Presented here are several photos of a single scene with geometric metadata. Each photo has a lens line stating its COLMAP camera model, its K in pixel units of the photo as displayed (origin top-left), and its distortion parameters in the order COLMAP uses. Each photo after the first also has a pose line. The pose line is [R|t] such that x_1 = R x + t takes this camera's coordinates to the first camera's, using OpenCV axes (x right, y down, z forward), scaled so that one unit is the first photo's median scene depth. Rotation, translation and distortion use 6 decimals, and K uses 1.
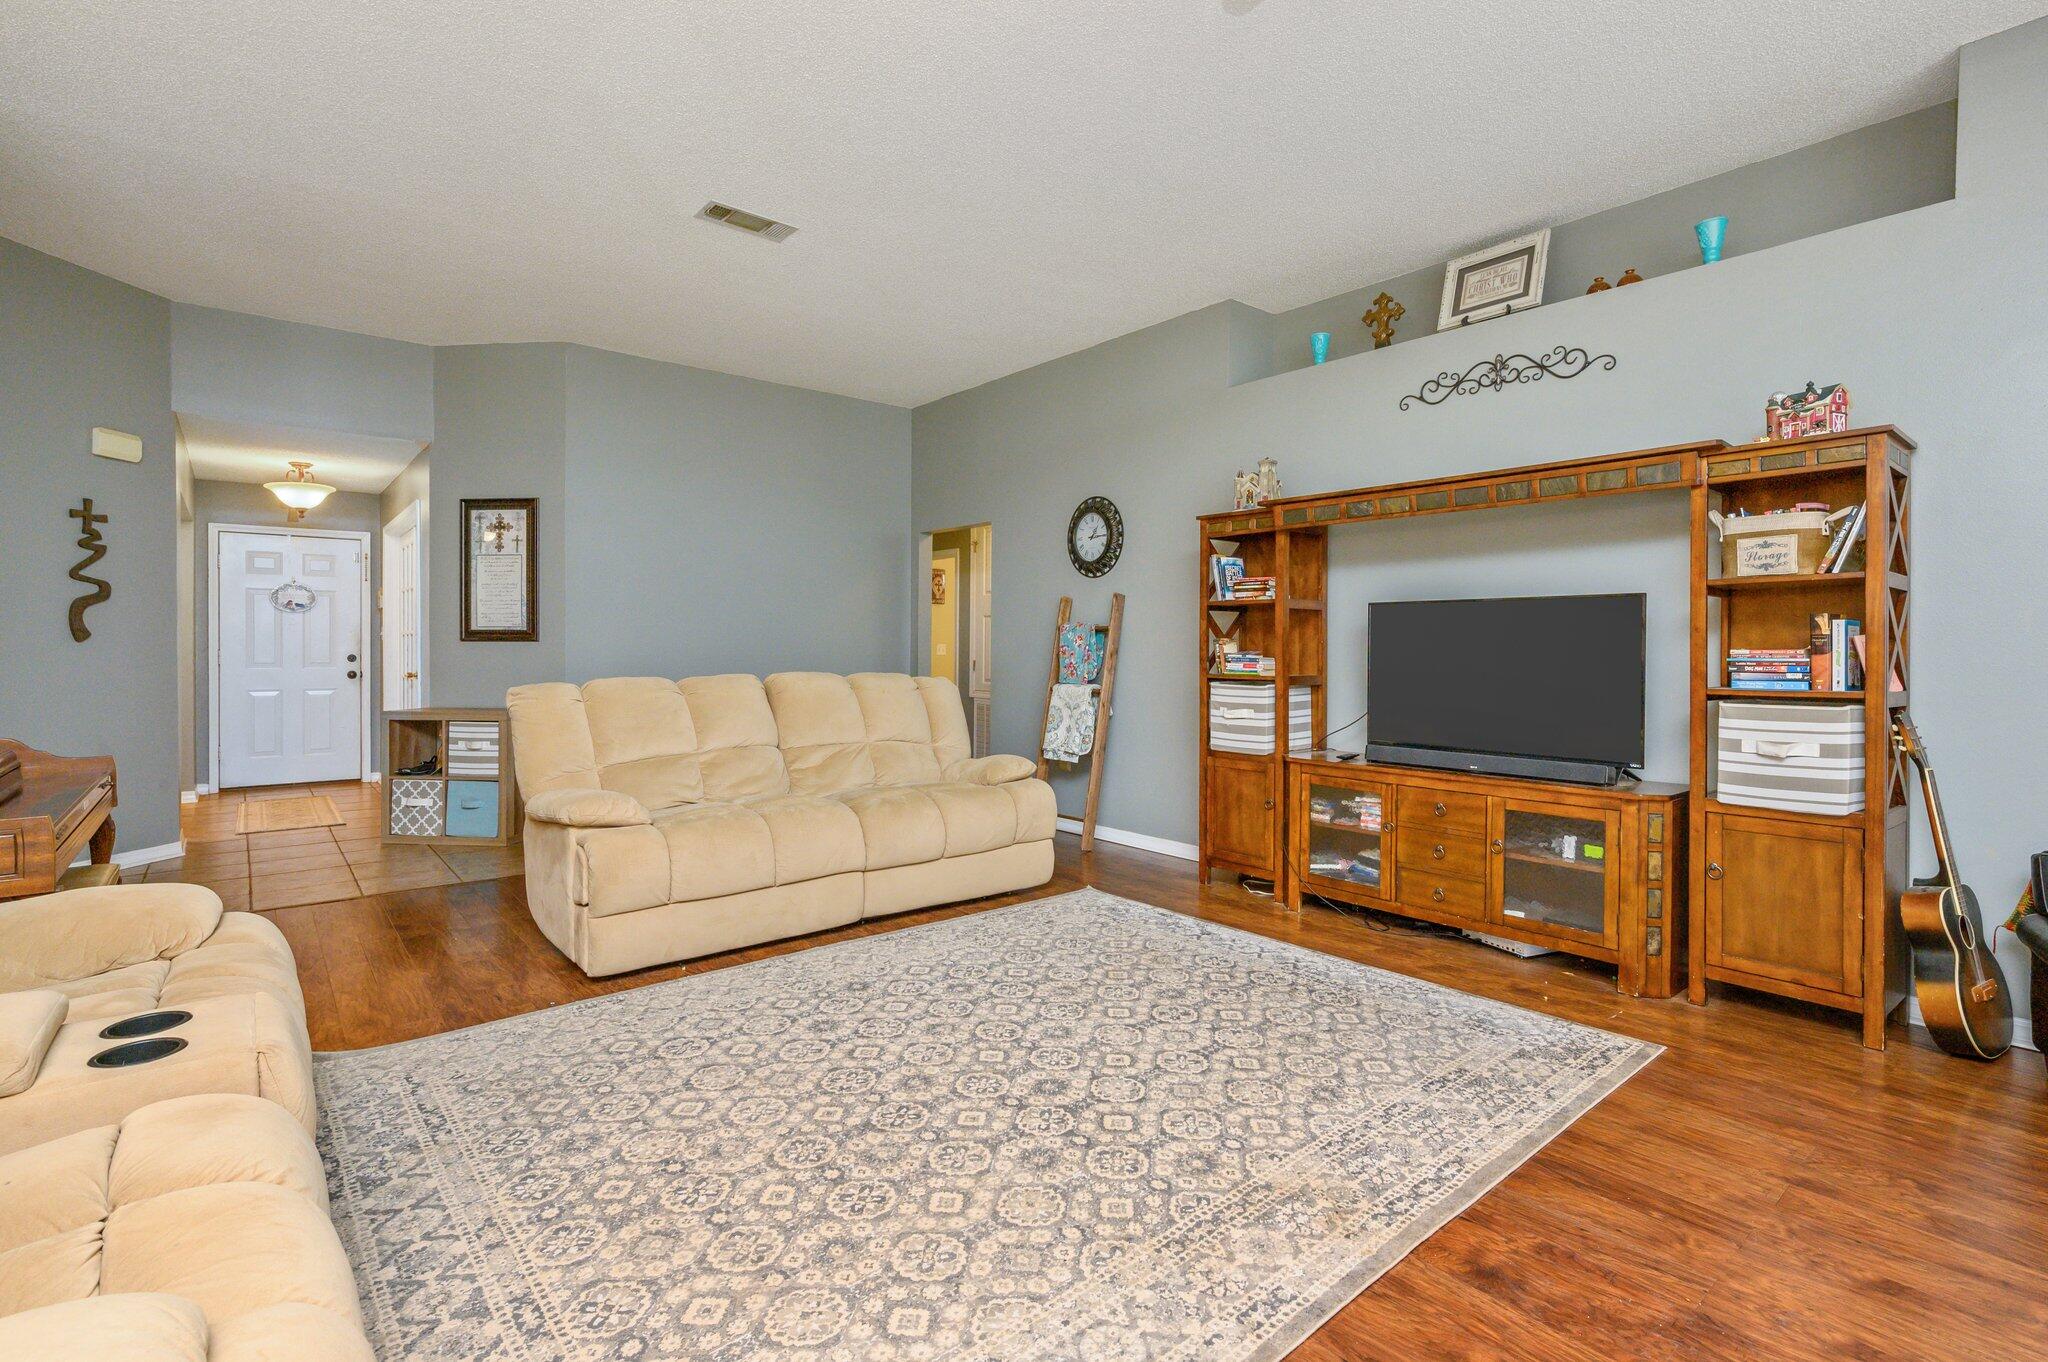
lens RADIAL K [[948.2, 0, 1023.7], [0, 948.2, 659.6], [0, 0, 1]] dist [0.001085, 0.000759]
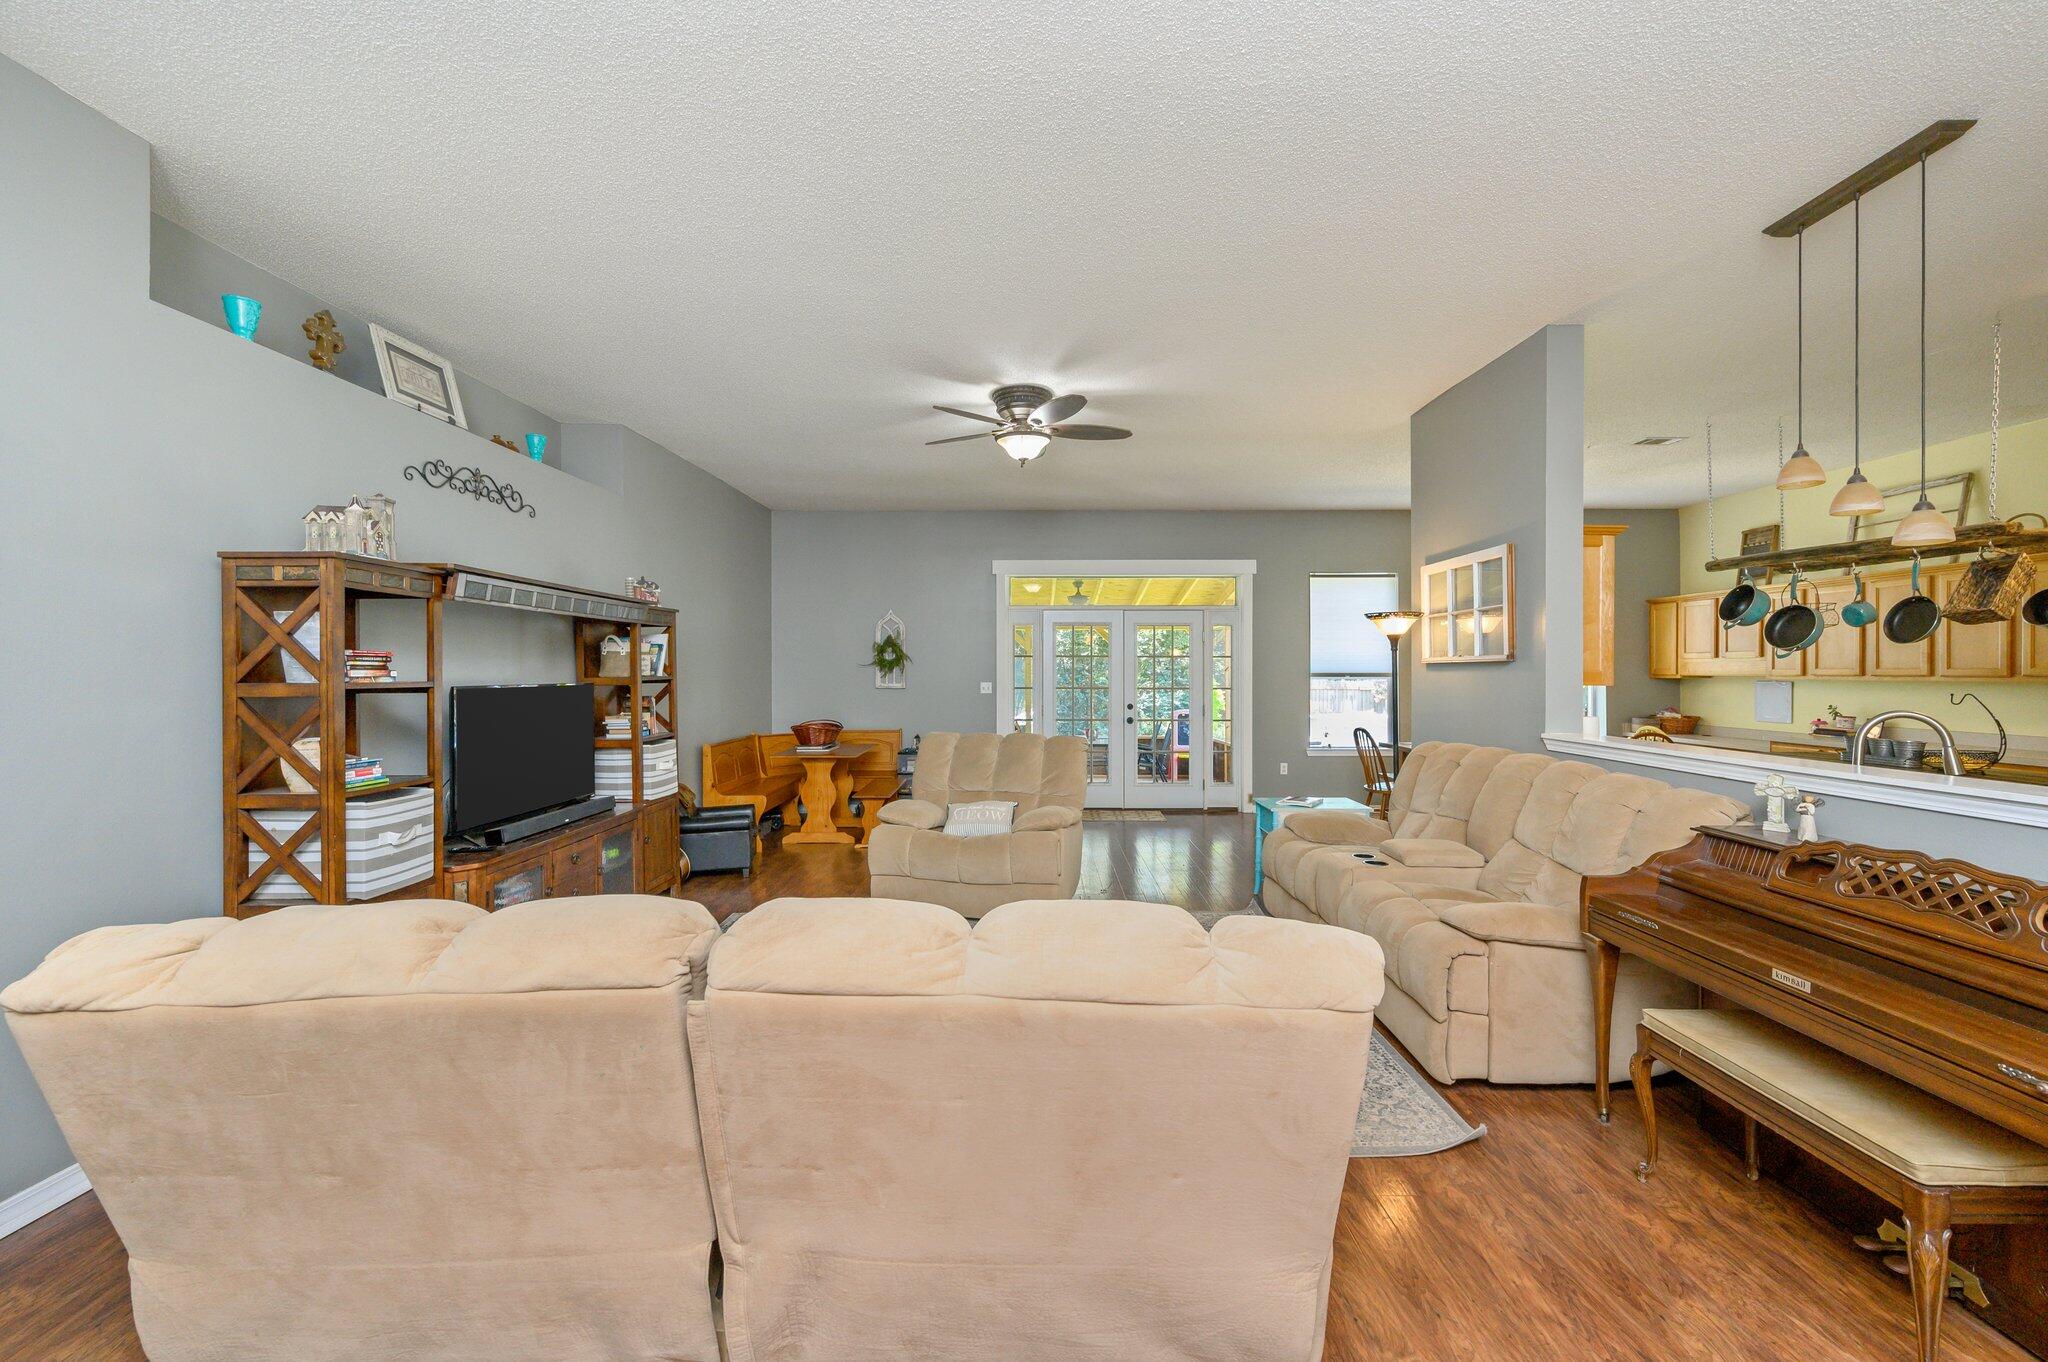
lens RADIAL K [[819.9, 0, 1041.1], [0, 819.9, 668.9], [0, 0, 1]] dist [0.000303, 0.000571]
pose [[-0.777337, -0.002082, 0.629081, -0.772642], [0.007303, 0.999897, 0.012333, -0.105783], [-0.629042, 0.014181, -0.777242, 1.610581]]
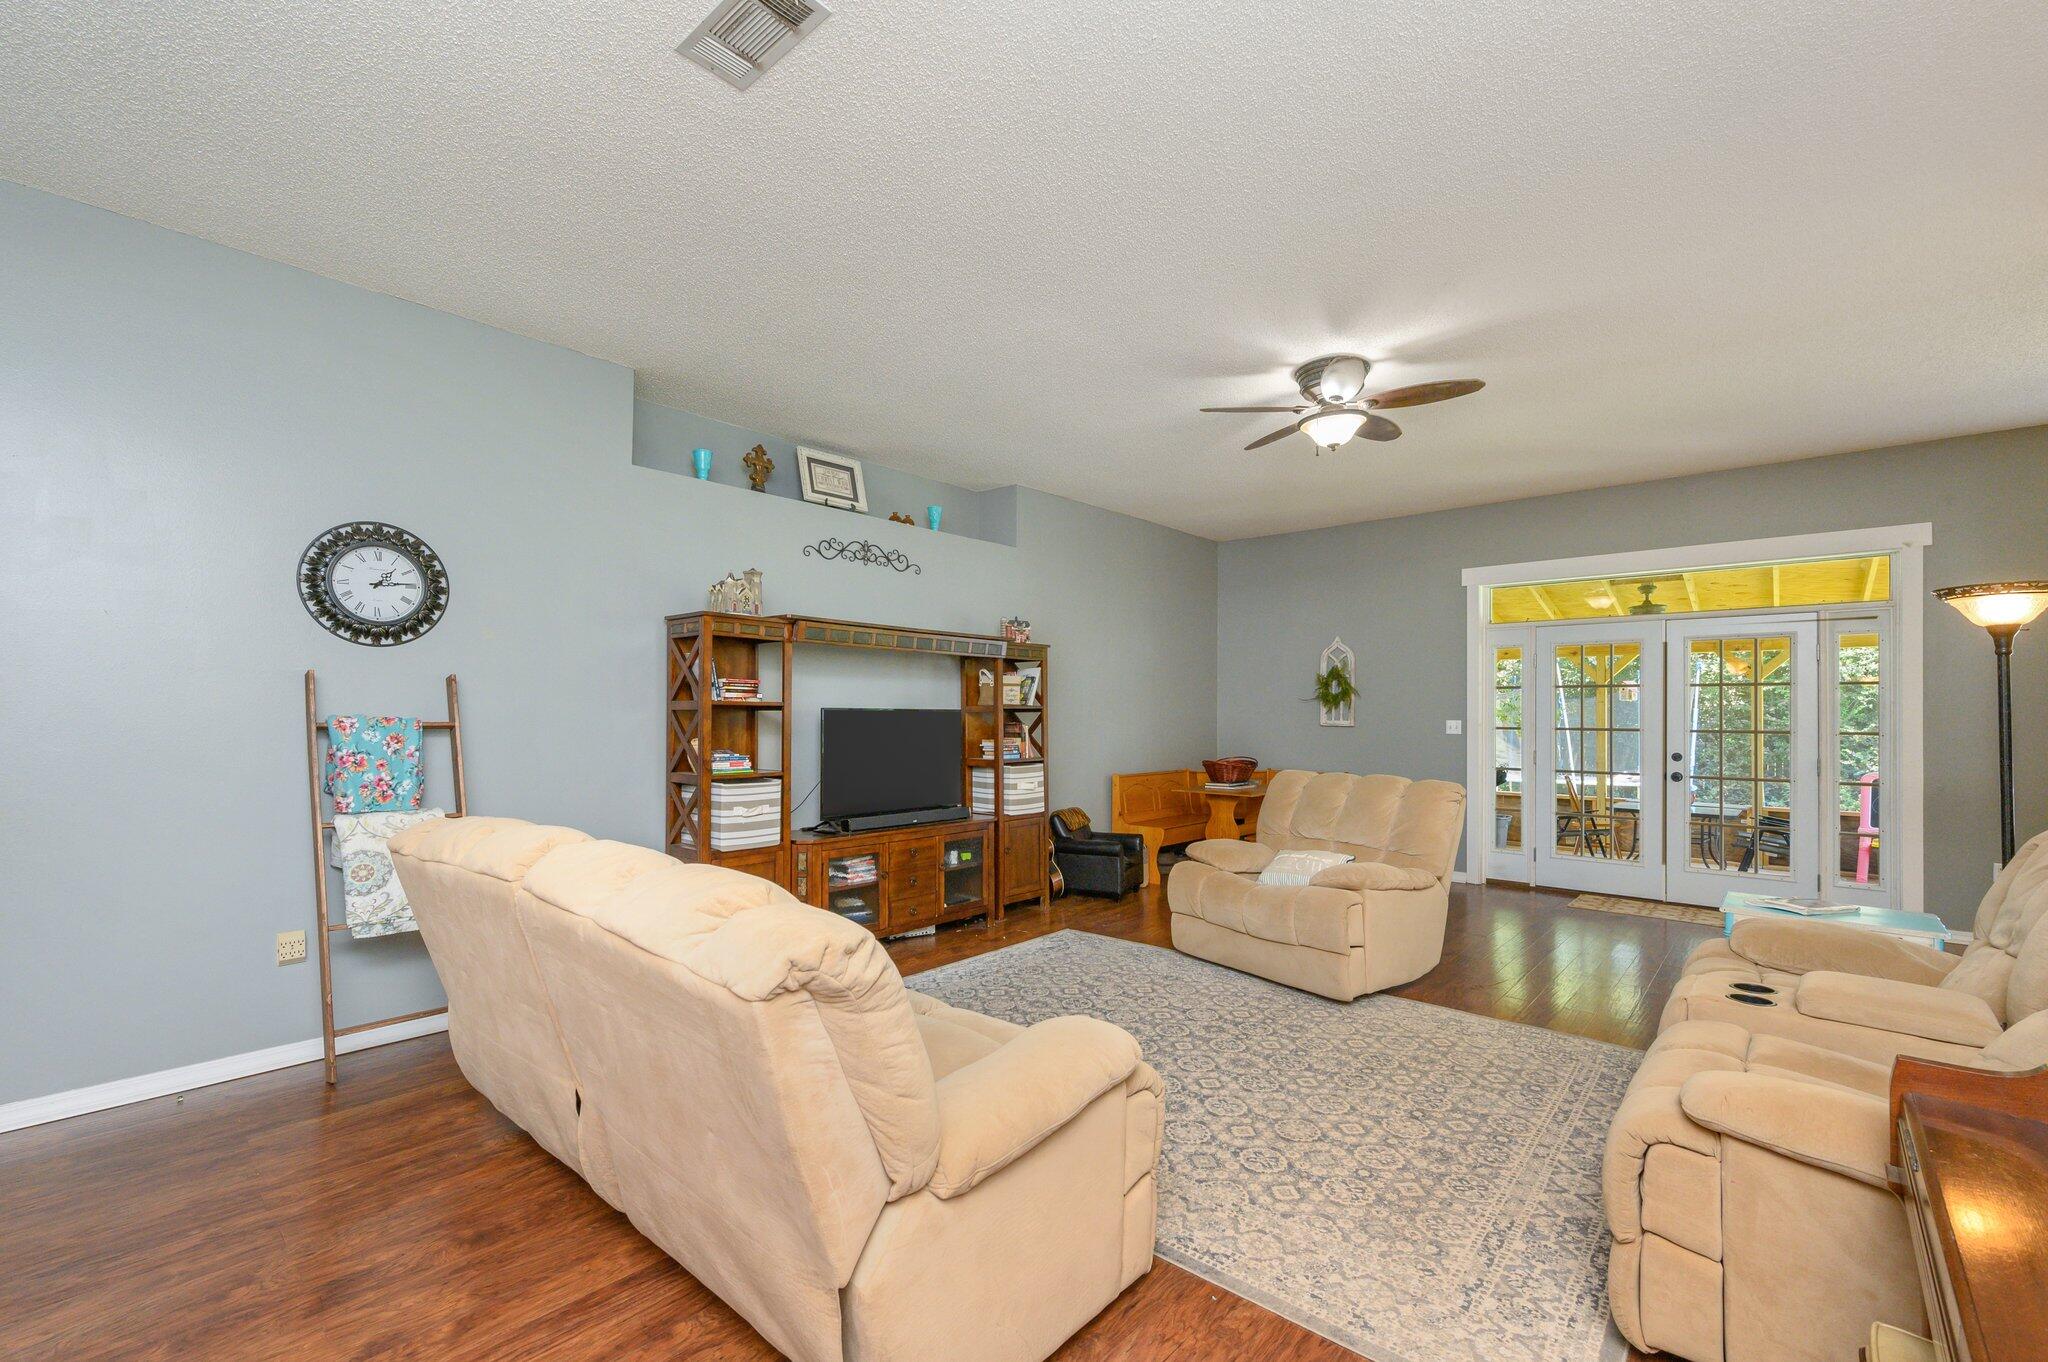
lens RADIAL K [[880.5, 0, 1023.8], [0, 880.5, 707.6], [0, 0, 1]] dist [0.001820, 0.000015]
pose [[-0.152717, 0.004819, 0.988258, -1.053406], [0.008275, 0.999959, -0.003597, -0.068283], [-0.988235, 0.007629, -0.152750, 1.161830]]
